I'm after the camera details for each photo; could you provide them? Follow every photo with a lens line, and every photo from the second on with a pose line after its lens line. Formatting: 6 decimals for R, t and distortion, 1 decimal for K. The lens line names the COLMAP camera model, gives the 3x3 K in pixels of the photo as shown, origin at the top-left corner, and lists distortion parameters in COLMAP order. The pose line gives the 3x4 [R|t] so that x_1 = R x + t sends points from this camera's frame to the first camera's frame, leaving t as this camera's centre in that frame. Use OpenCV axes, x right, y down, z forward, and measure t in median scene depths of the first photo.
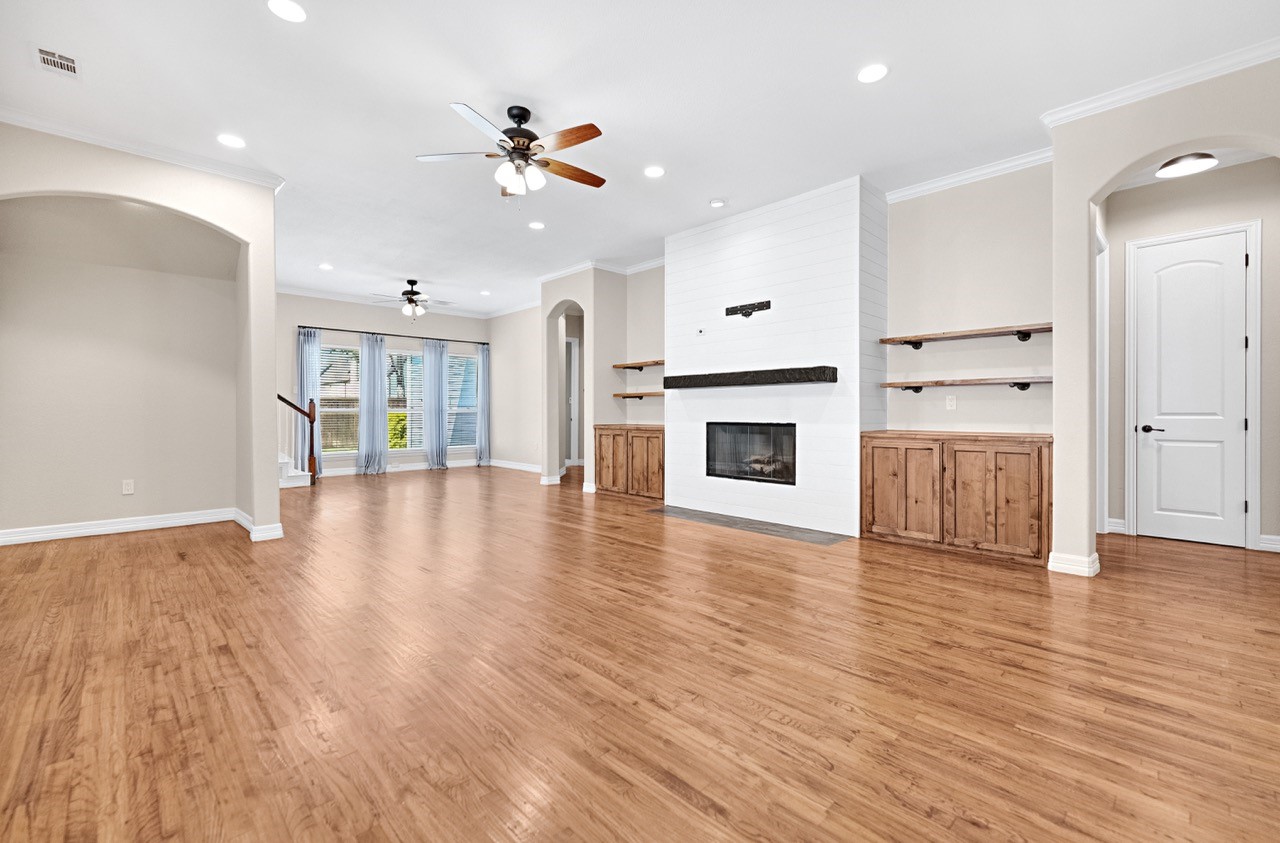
lens RADIAL K [[525.2, 0, 648.7], [0, 525.2, 413.9], [0, 0, 1]] dist [-0.003781, -0.000322]
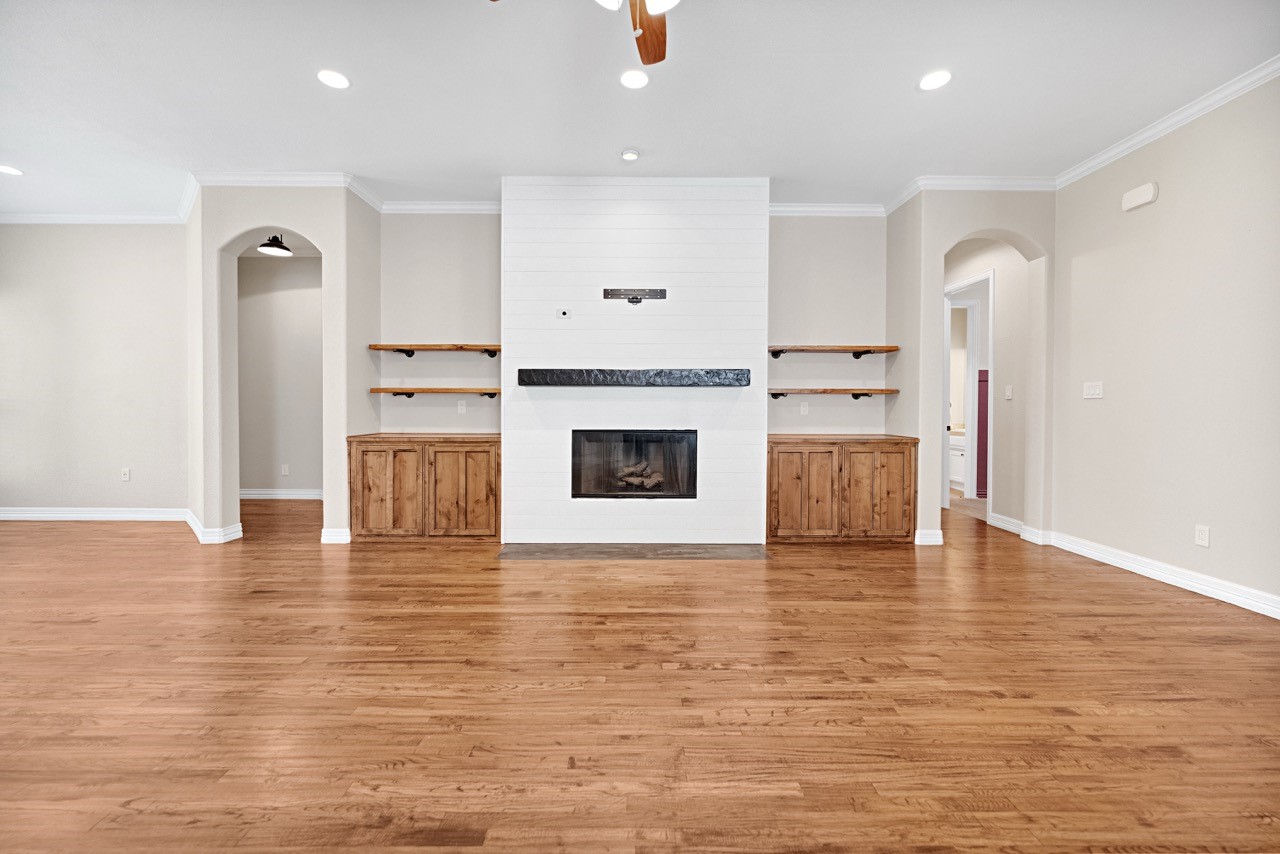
lens RADIAL K [[513.3, 0, 635.3], [0, 513.3, 417.5], [0, 0, 1]] dist [-0.000795, -0.000197]
pose [[0.707952, -0.009652, 0.706194, -0.388012], [-0.001431, 0.999885, 0.015100, -0.015522], [-0.706259, -0.011701, 0.707857, 0.411972]]
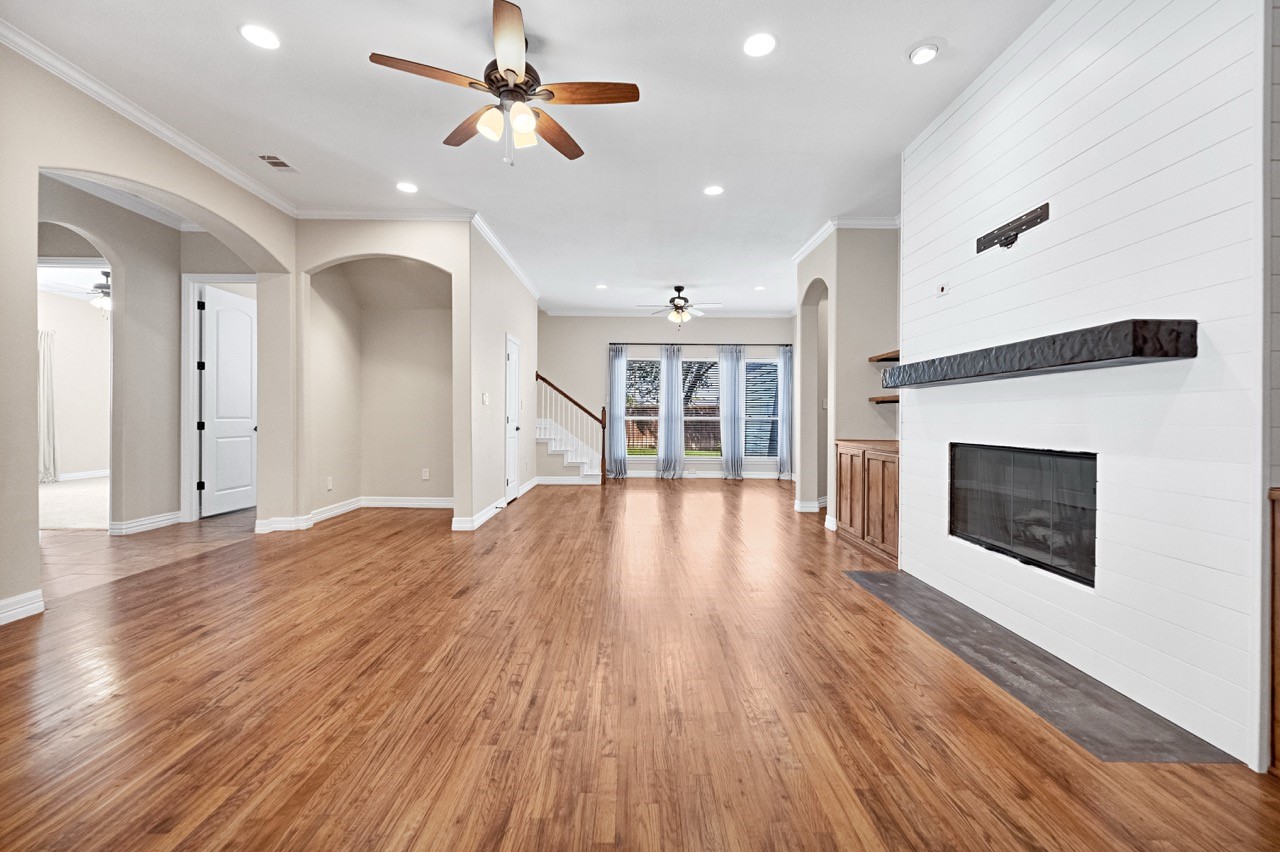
lens RADIAL K [[525.2, 0, 652.2], [0, 525.2, 419.7], [0, 0, 1]] dist [-0.003781, -0.000322]
pose [[0.725194, 0.009572, -0.688478, 0.288394], [-0.012242, 0.999925, 0.001007, -0.006545], [0.688435, 0.007698, 0.725257, 0.368042]]
